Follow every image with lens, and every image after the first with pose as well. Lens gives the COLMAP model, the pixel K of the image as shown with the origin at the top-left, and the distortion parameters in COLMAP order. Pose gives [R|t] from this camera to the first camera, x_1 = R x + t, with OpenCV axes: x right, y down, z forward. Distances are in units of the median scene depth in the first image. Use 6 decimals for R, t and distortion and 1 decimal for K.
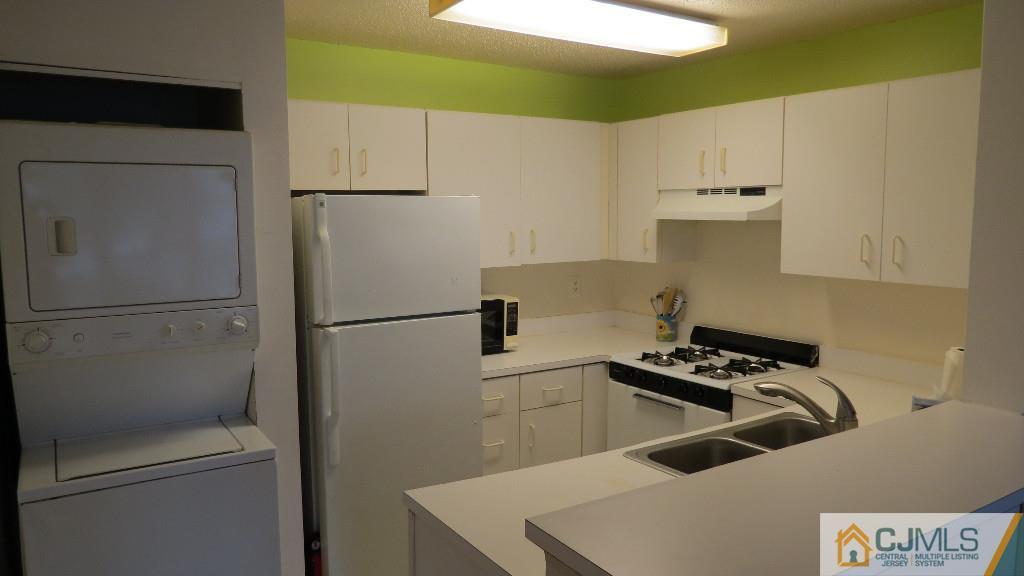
lens RADIAL K [[727.9, 0, 511.7], [0, 727.9, 289.0], [0, 0, 1]] dist [-0.024961, -0.001321]
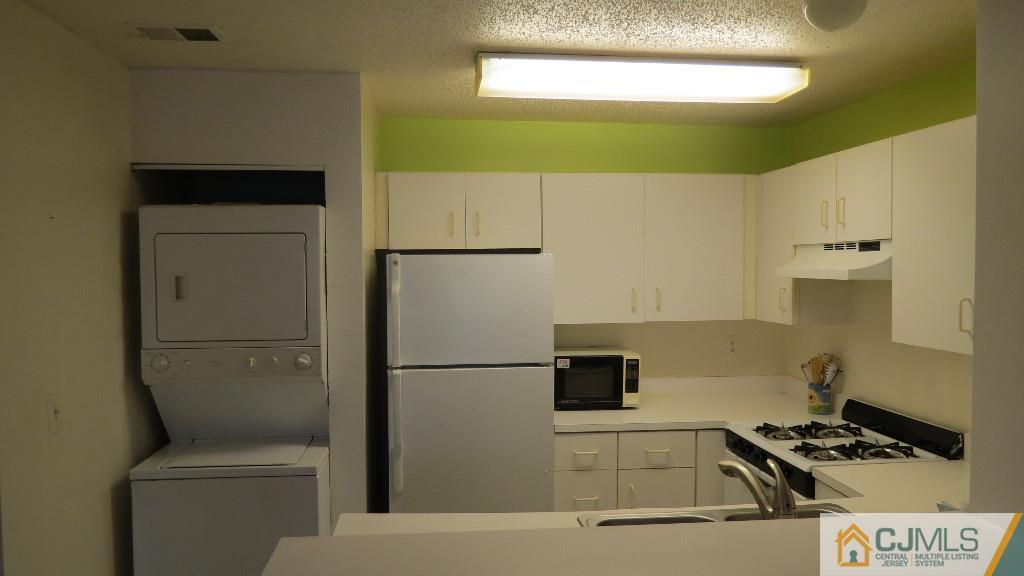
lens RADIAL K [[727.9, 0, 508.8], [0, 727.9, 287.0], [0, 0, 1]] dist [-0.024961, -0.001321]
pose [[0.891304, 0.014775, -0.453165, 0.328298], [-0.048156, 0.996901, -0.062212, -0.011079], [0.450842, 0.077272, 0.889253, 0.038022]]
